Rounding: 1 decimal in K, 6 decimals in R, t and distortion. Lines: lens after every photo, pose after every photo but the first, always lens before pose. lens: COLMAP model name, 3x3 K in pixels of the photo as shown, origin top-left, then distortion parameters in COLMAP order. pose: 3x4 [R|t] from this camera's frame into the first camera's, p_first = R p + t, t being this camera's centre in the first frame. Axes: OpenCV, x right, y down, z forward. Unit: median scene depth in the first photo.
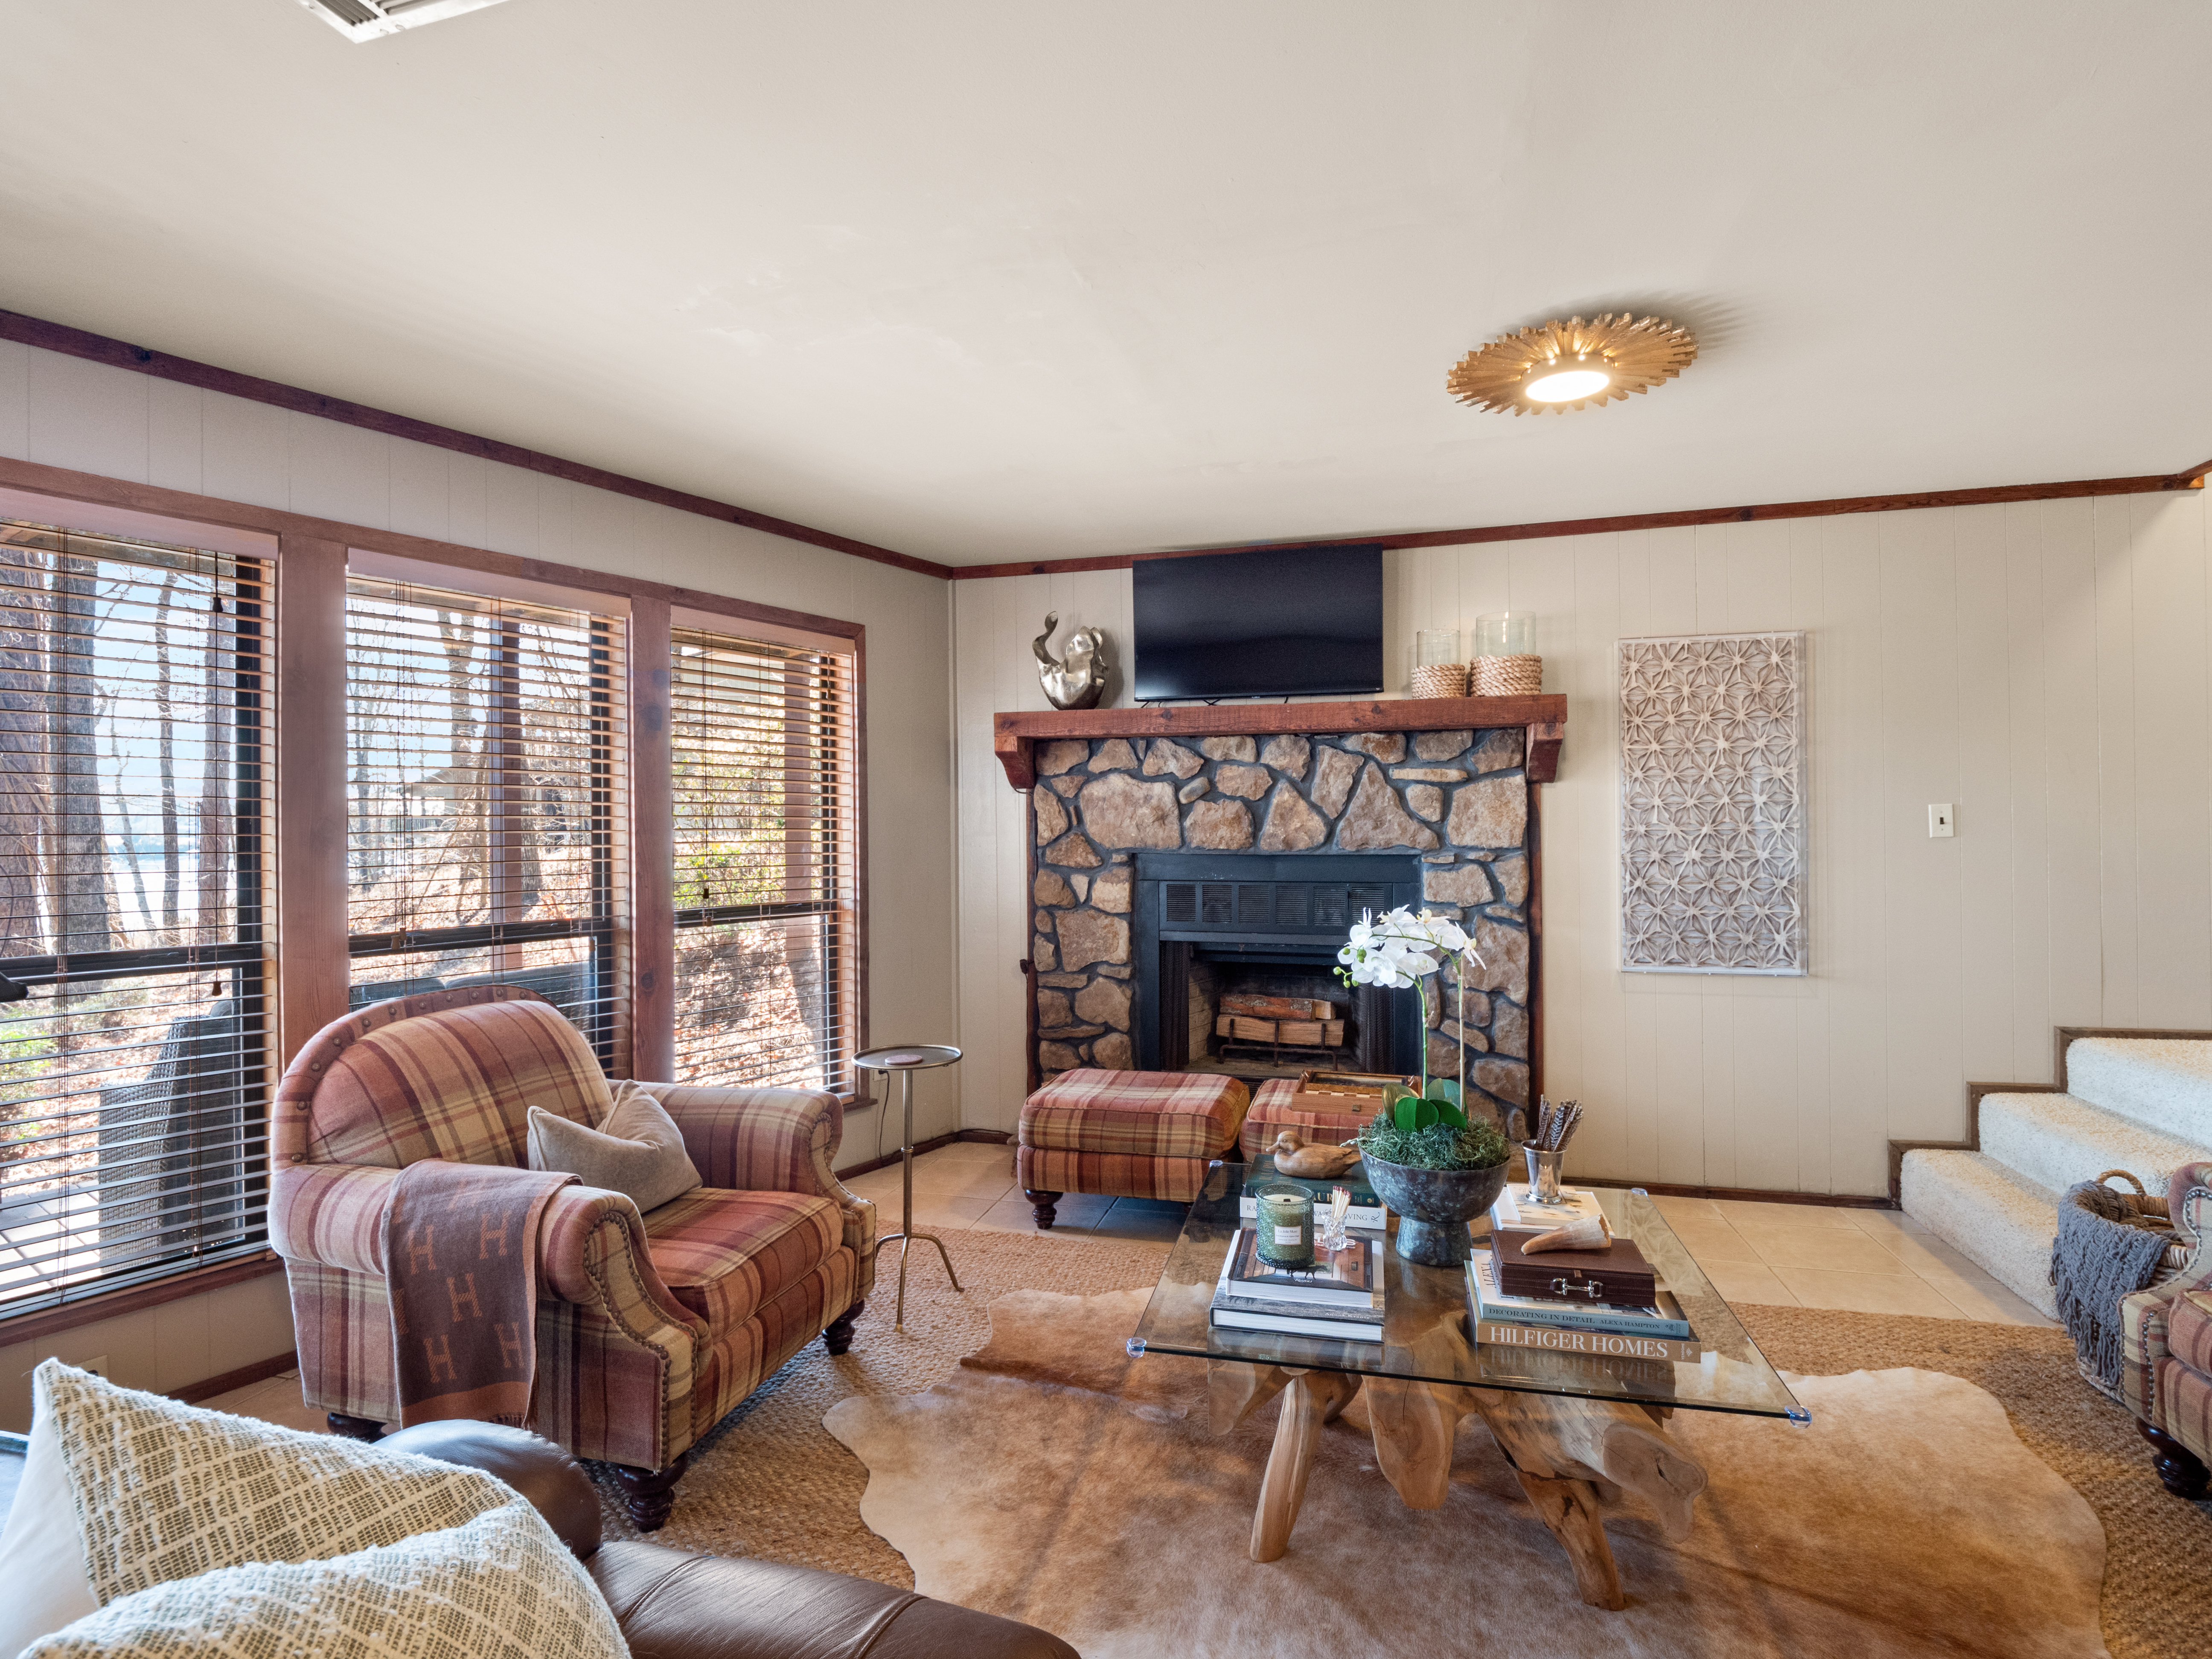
lens RADIAL K [[1077.2, 0, 1090.9], [0, 1077.2, 831.9], [0, 0, 1]] dist [-0.009907, -0.002700]
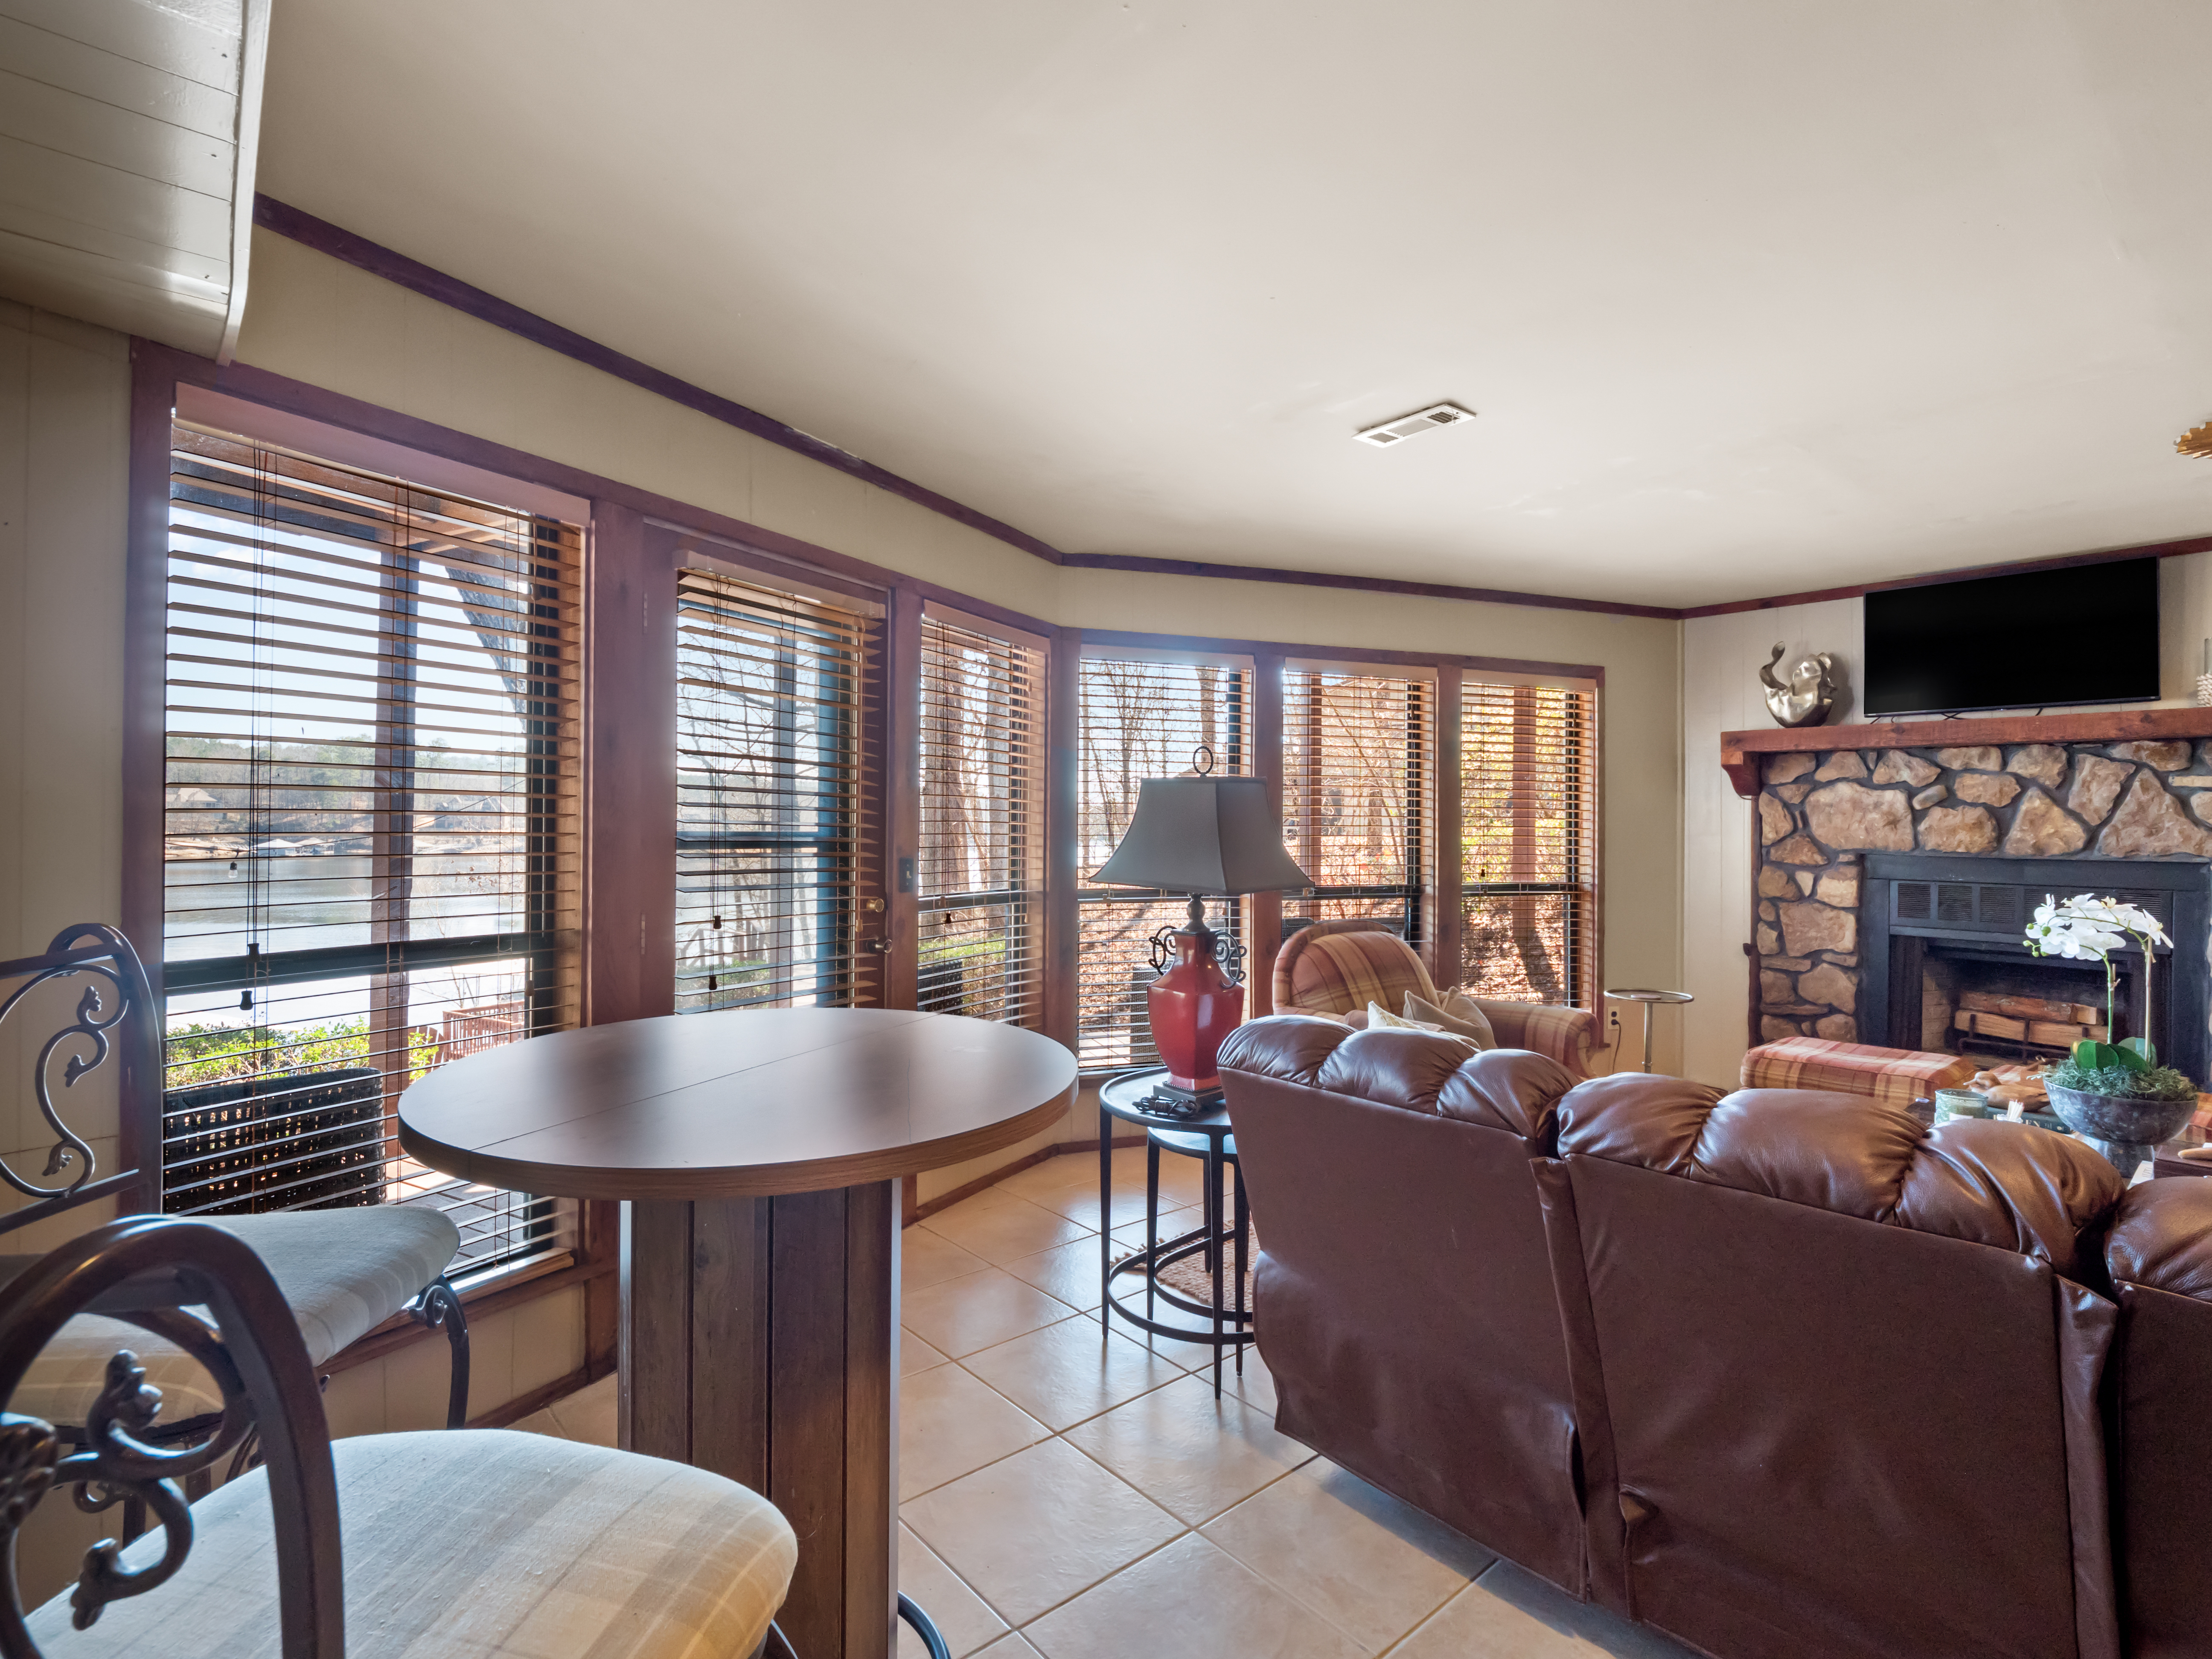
lens RADIAL K [[1077.2, 0, 1102.6], [0, 1077.2, 821.3], [0, 0, 1]] dist [-0.009907, -0.002700]
pose [[0.823917, 0.011769, -0.566588, 0.021147], [-0.016211, 0.999865, -0.002805, 0.002077], [0.566478, 0.011496, 0.823996, -0.380364]]
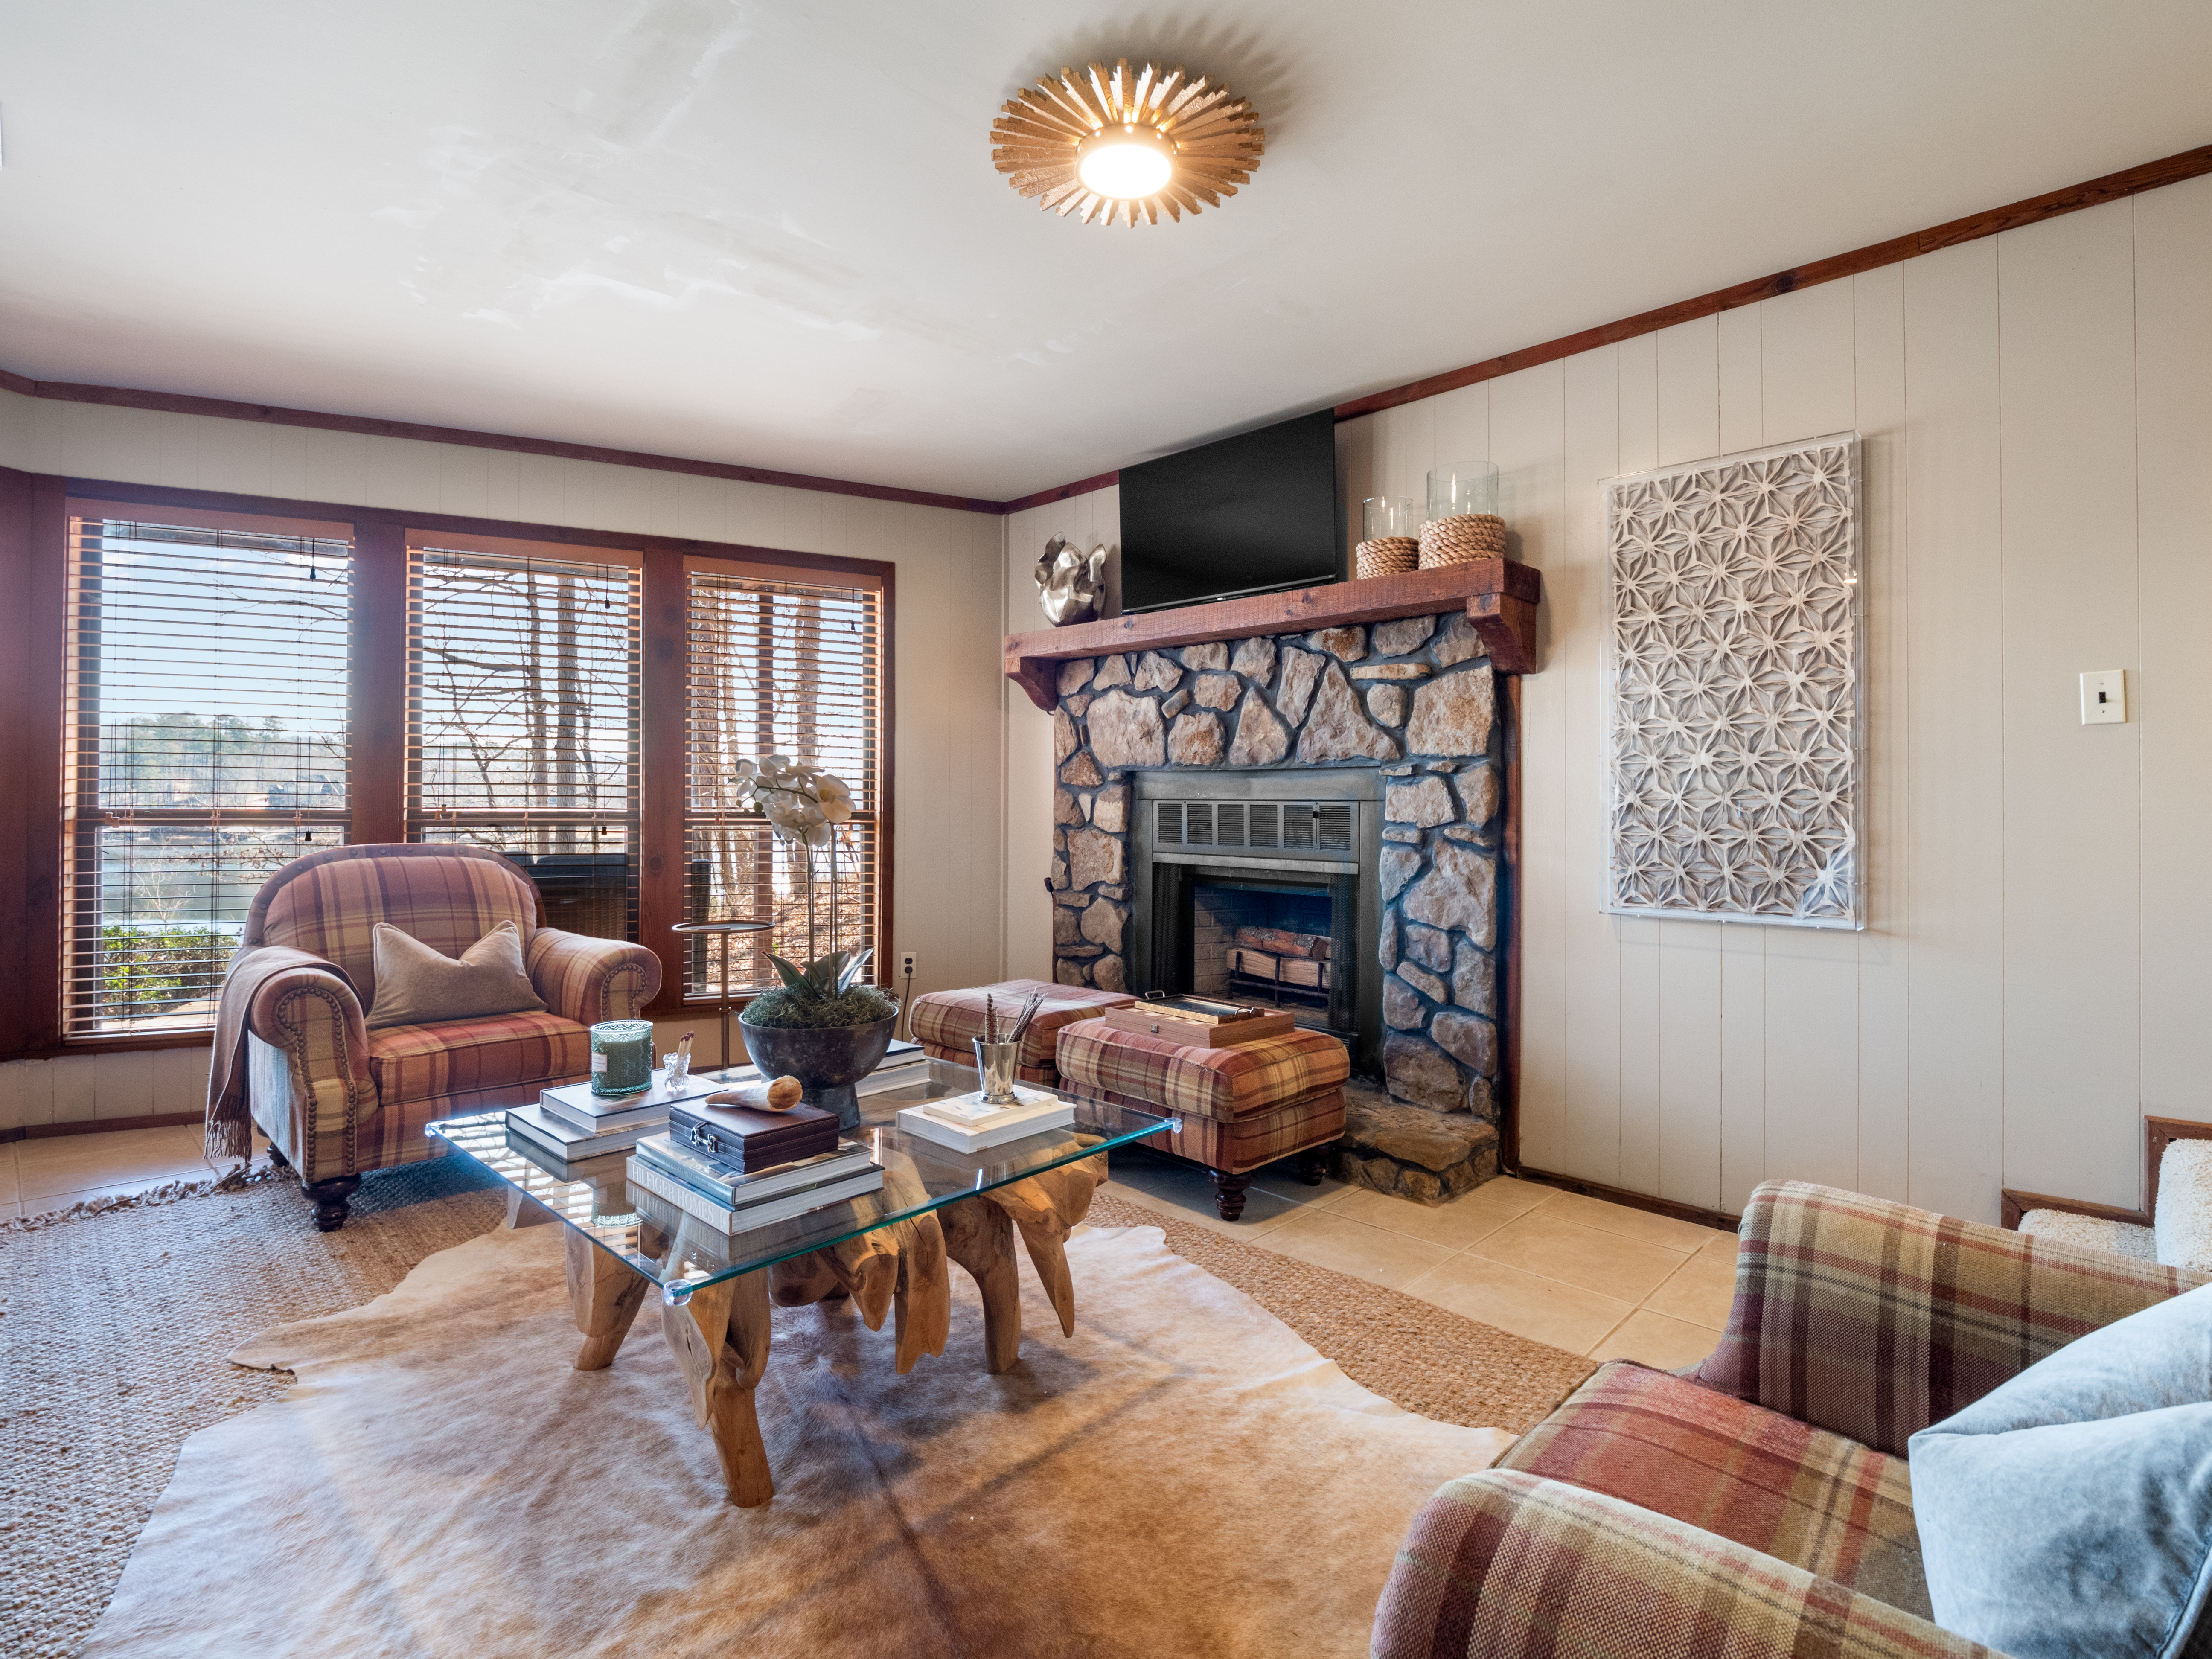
lens RADIAL K [[1077.2, 0, 1117.4], [0, 1077.2, 815.0], [0, 0, 1]] dist [-0.009907, -0.002700]
pose [[0.878560, 0.014870, -0.477401, 0.531357], [-0.013681, 0.999889, 0.005968, 0.057424], [0.477437, 0.001288, 0.878665, 0.150265]]
